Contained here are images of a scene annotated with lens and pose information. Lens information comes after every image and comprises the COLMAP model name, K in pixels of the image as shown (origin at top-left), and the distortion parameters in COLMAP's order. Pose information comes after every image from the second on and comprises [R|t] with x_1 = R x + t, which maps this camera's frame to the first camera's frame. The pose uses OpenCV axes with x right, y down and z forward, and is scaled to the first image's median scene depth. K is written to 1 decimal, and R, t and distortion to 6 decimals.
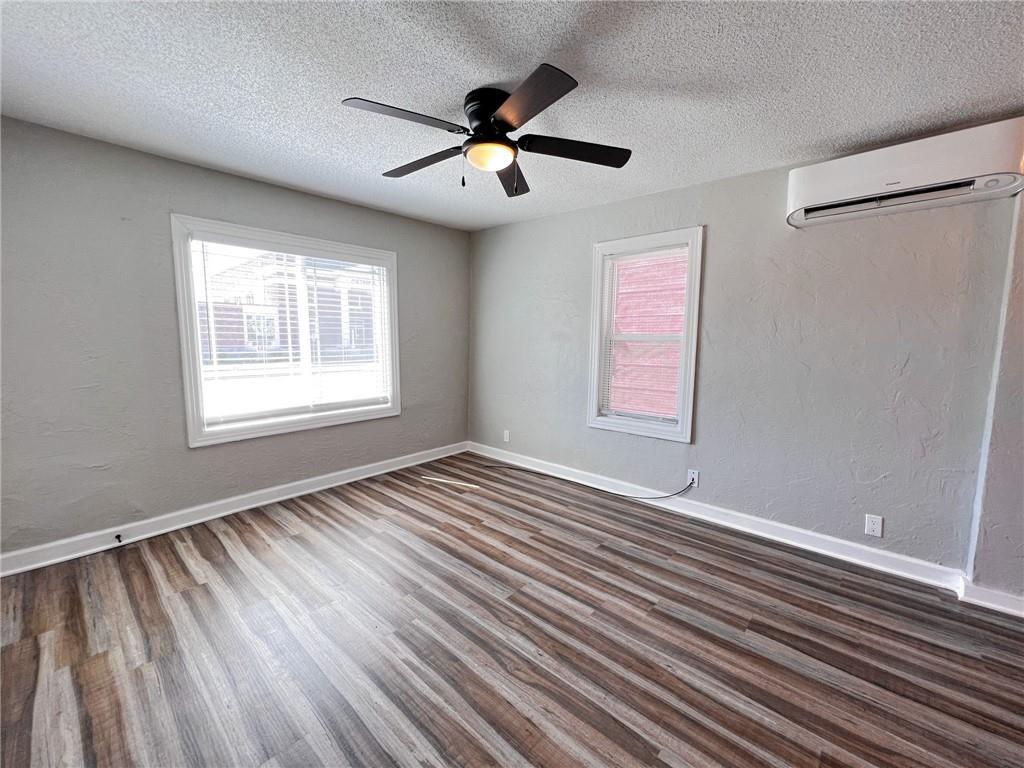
lens RADIAL K [[411.3, 0, 503.5], [0, 411.3, 377.9], [0, 0, 1]] dist [-0.001139, 0.000343]
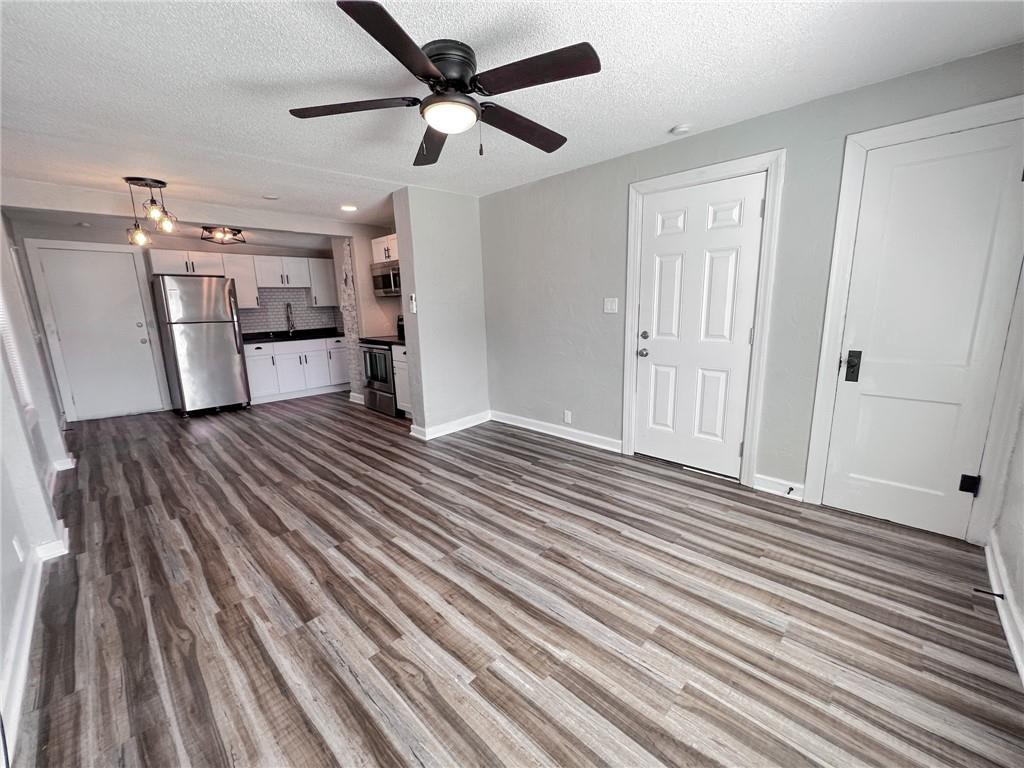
lens RADIAL K [[411.3, 0, 503.7], [0, 411.3, 384.3], [0, 0, 1]] dist [-0.001139, 0.000343]
pose [[-0.999135, 0.013670, 0.039274, -0.147251], [0.024445, 0.957093, 0.288746, -0.195457], [-0.033642, 0.289457, -0.956600, 1.769651]]
